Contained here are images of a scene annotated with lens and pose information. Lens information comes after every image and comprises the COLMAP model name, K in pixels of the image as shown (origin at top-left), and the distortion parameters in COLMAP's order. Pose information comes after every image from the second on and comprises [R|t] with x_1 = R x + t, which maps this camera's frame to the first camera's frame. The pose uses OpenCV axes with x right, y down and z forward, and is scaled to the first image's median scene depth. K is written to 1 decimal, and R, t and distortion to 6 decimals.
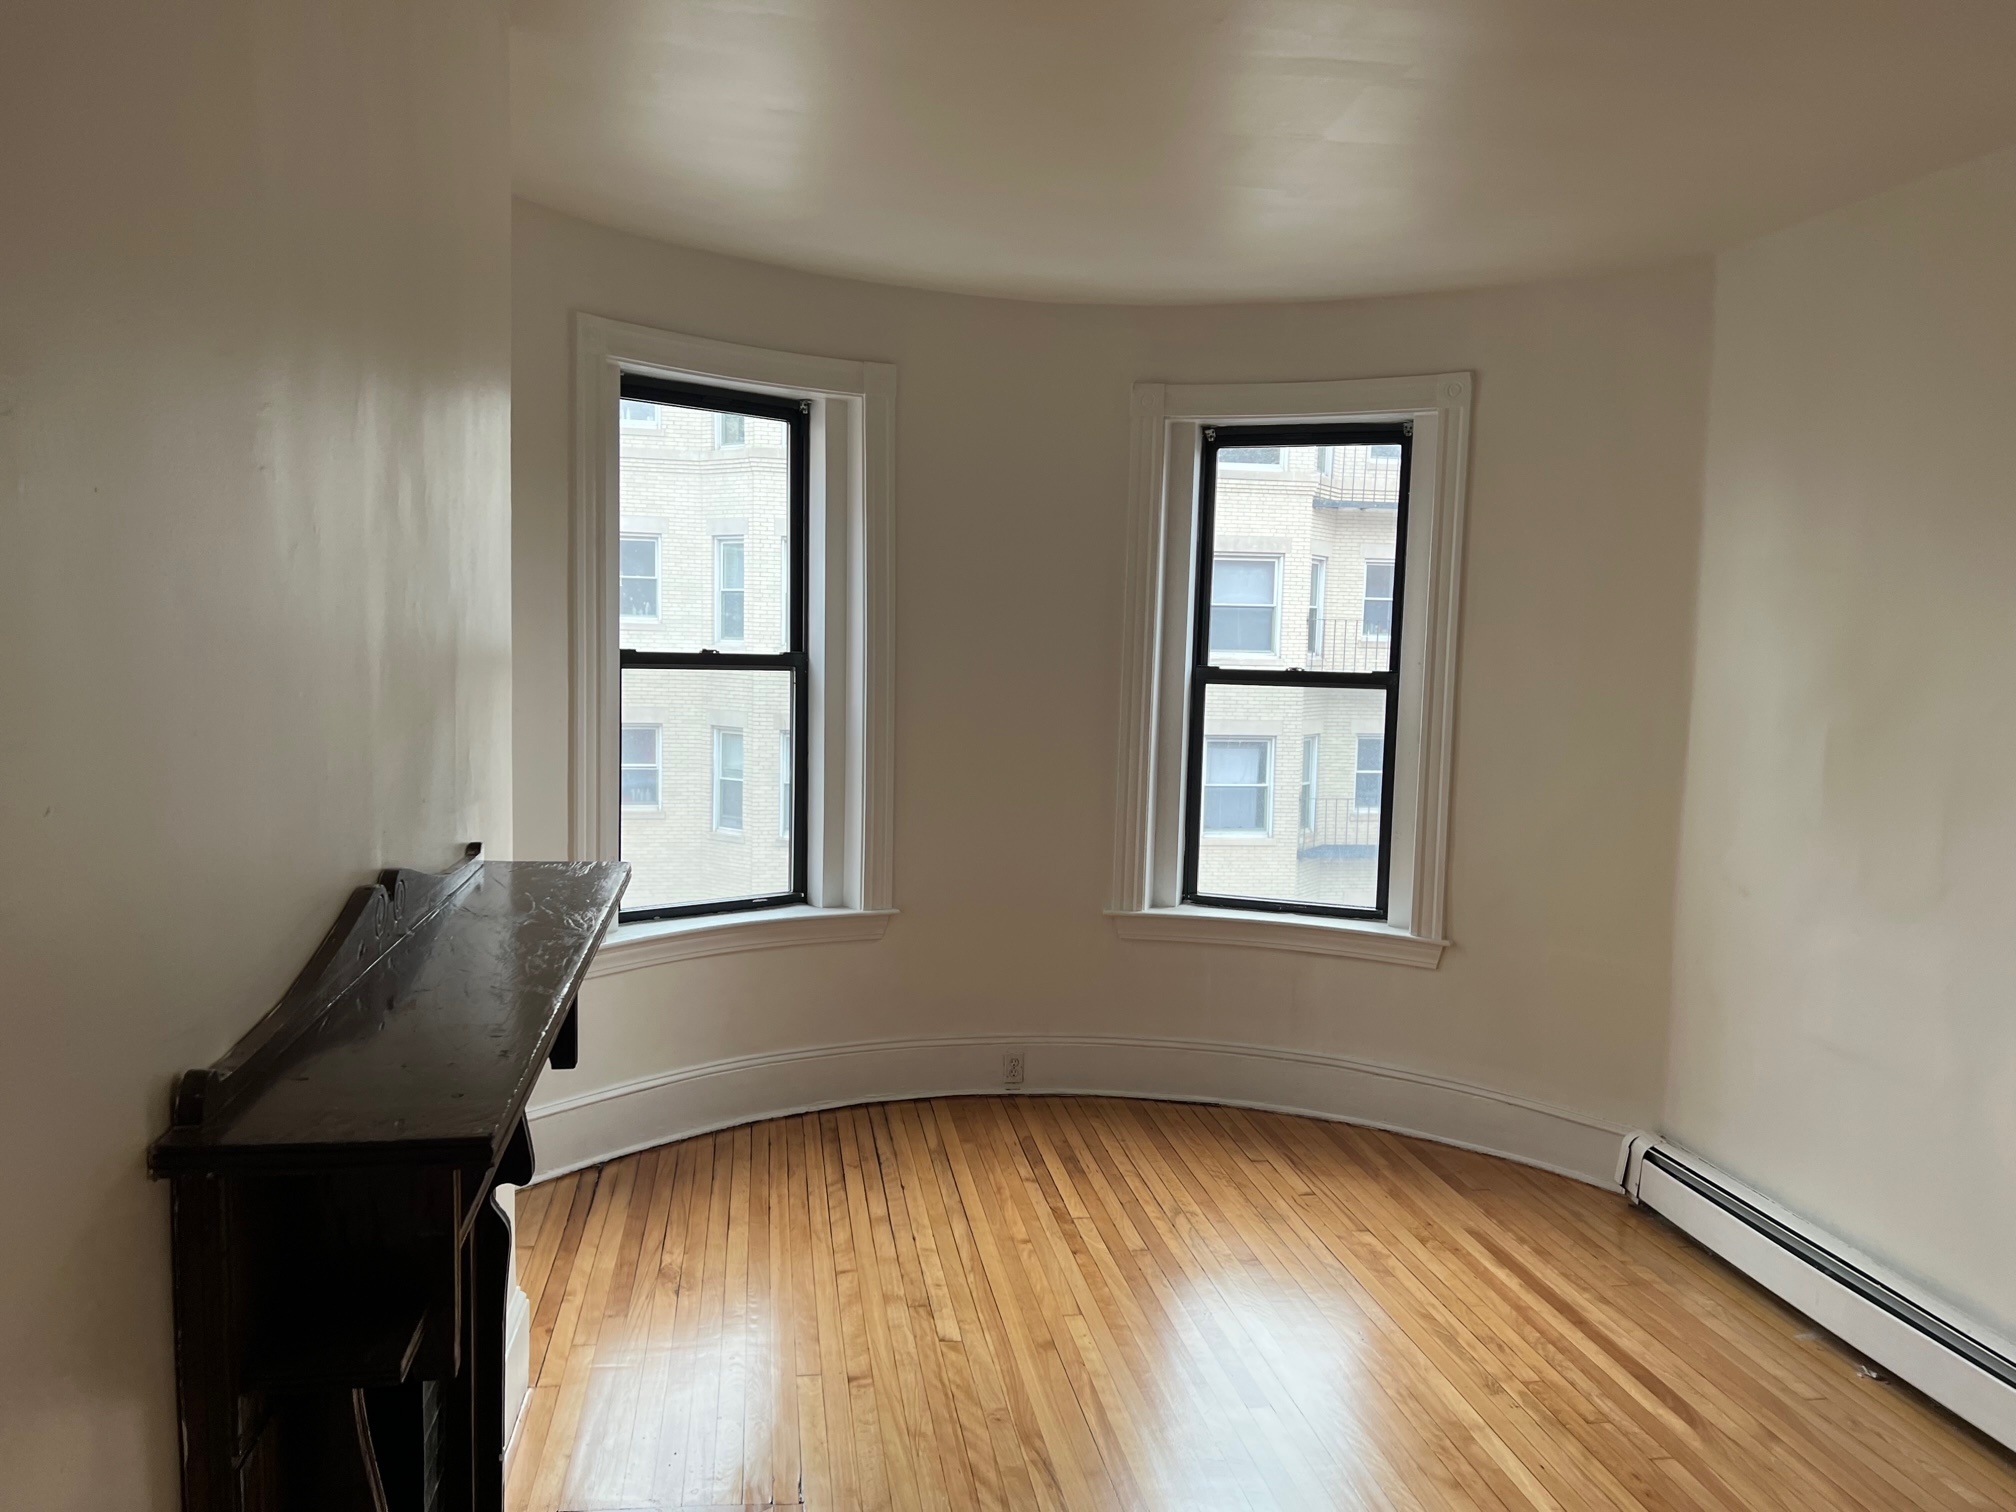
lens RADIAL K [[1509.0, 0, 1009.7], [0, 1509.0, 749.9], [0, 0, 1]] dist [0.079388, -0.073451]
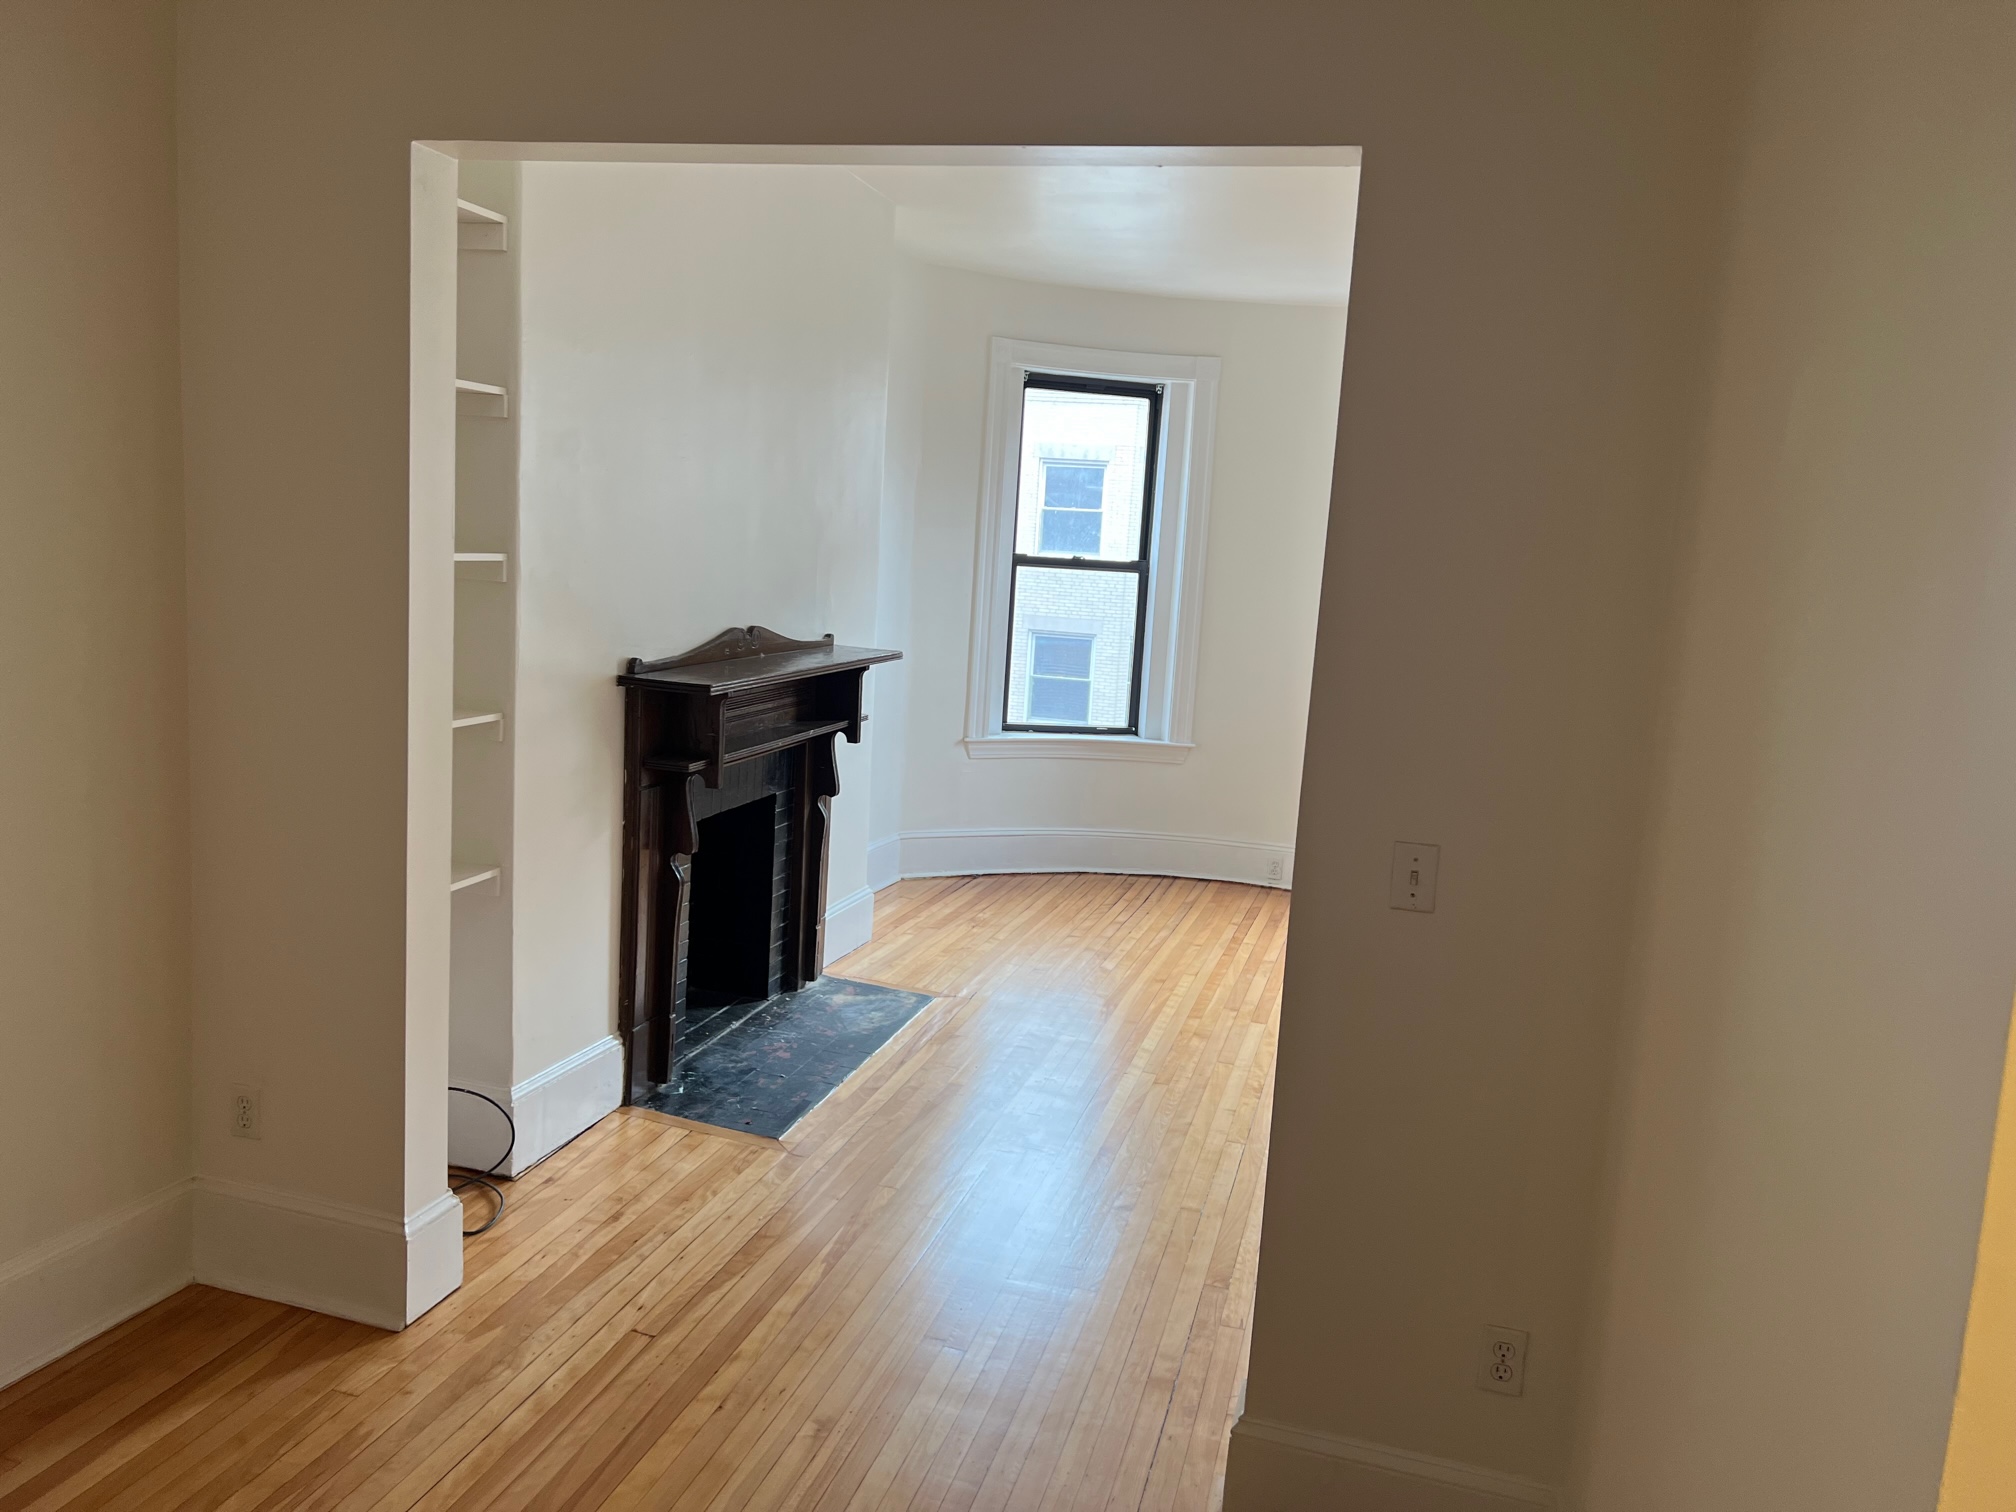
lens RADIAL K [[1509.0, 0, 1000.8], [0, 1509.0, 763.9], [0, 0, 1]] dist [0.079388, -0.073451]
pose [[0.900507, 0.093514, -0.424667, 0.398680], [-0.071883, 0.995179, 0.066715, 0.045229], [0.428859, -0.029551, 0.902888, -0.398260]]
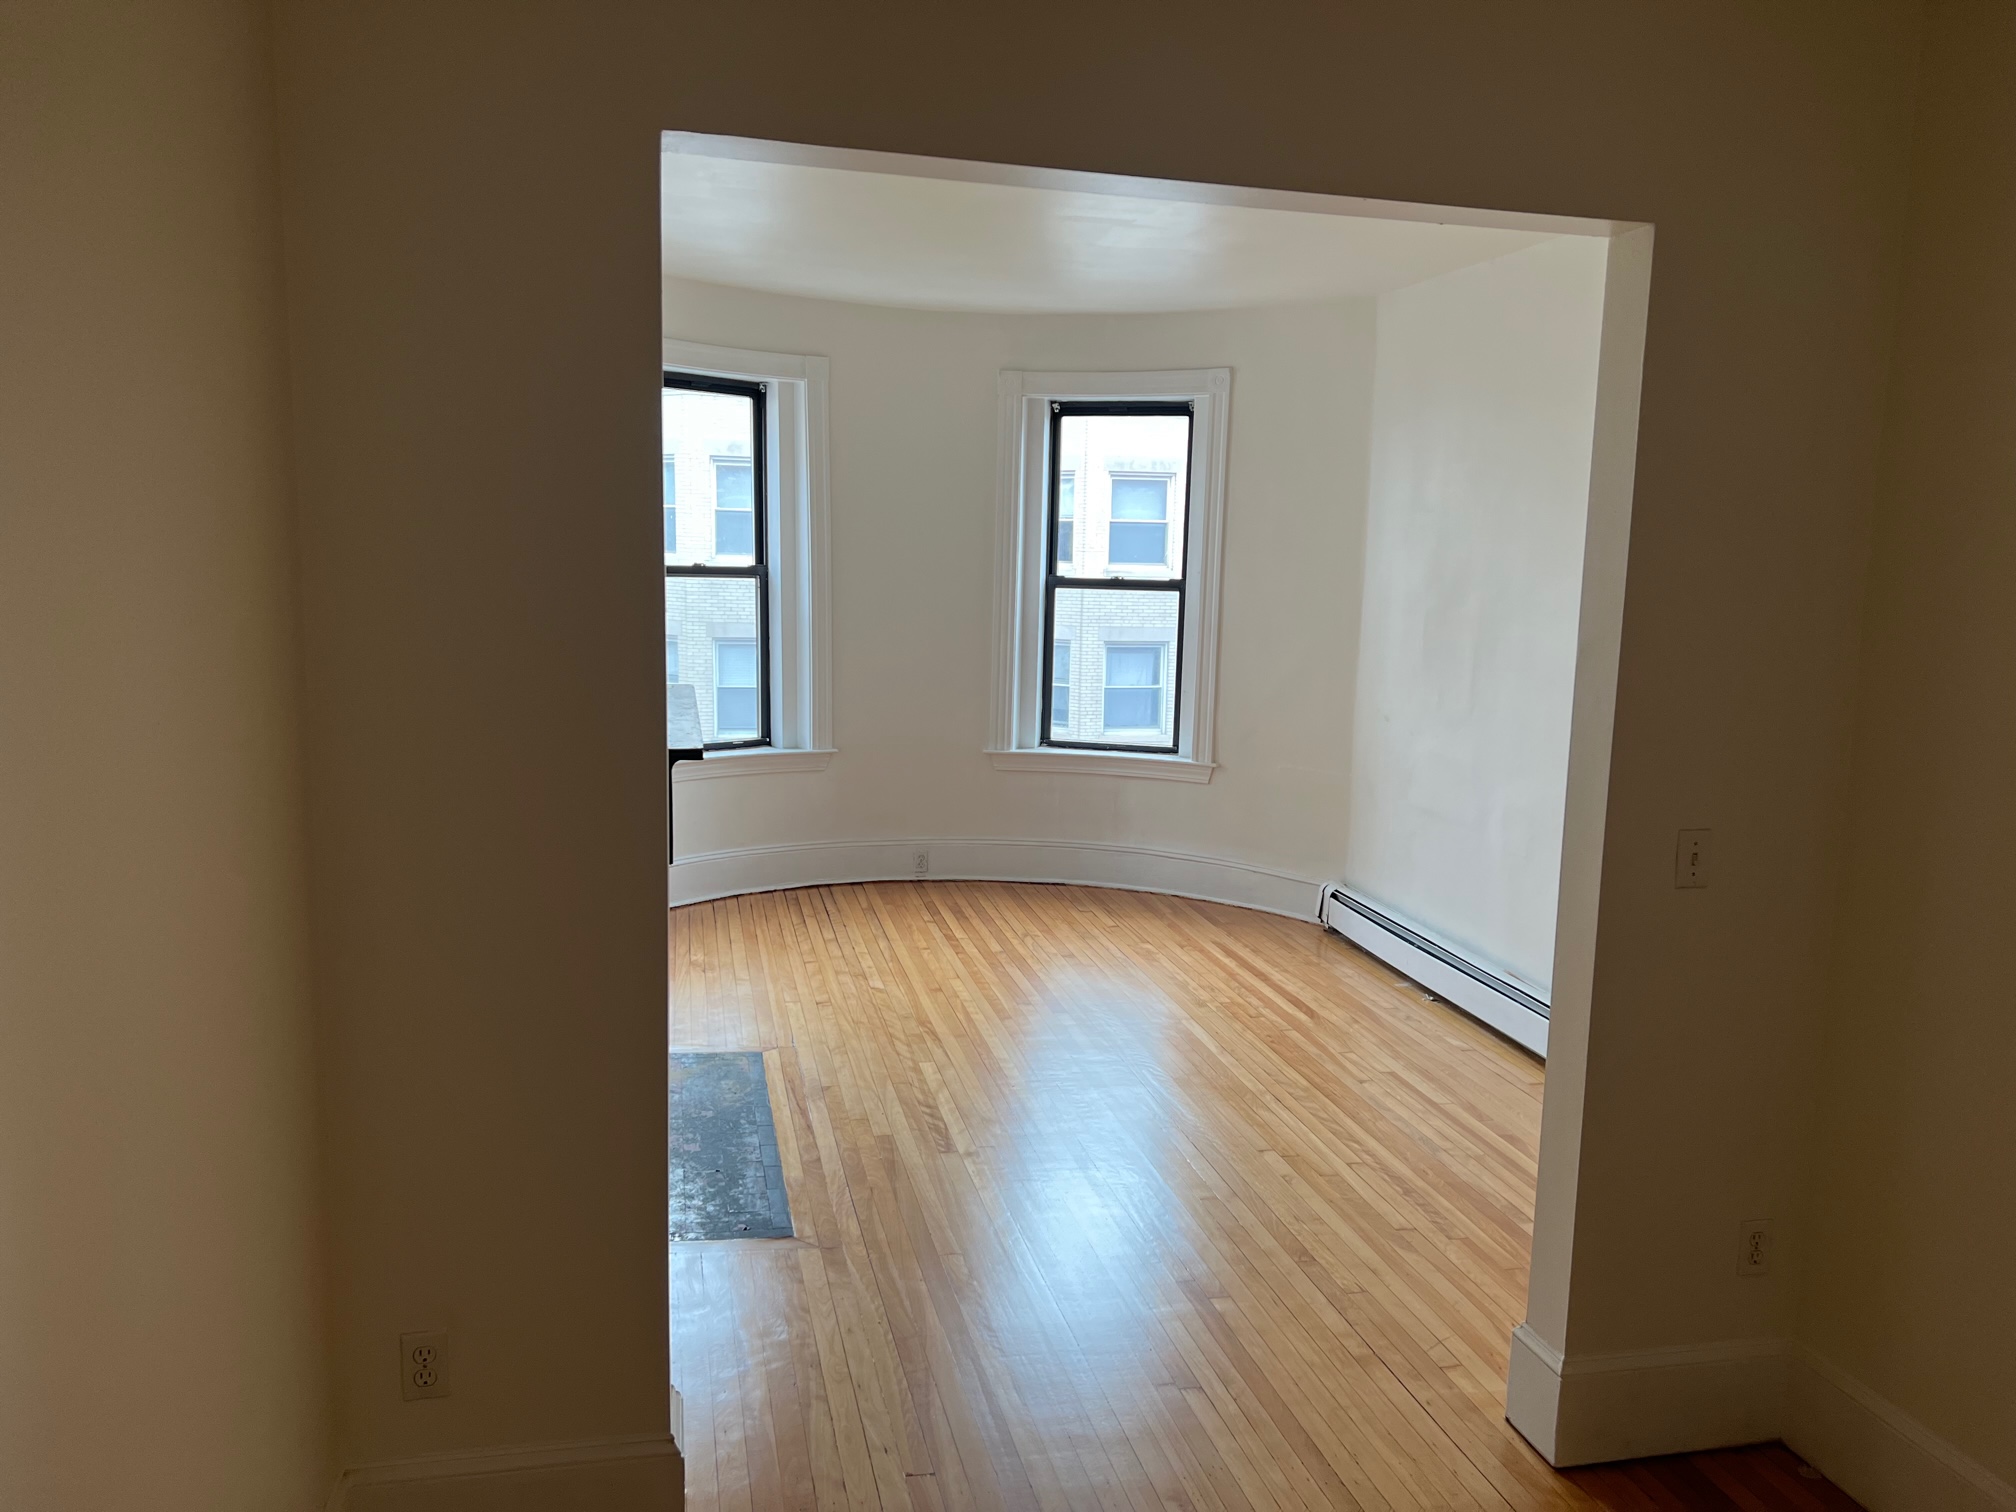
lens RADIAL K [[1509.0, 0, 1023.0], [0, 1509.0, 771.2], [0, 0, 1]] dist [0.079388, -0.073451]
pose [[0.998138, -0.011528, 0.059894, 0.016526], [0.007261, 0.997451, 0.070980, 0.029240], [-0.060560, -0.070413, 0.995678, -0.452706]]
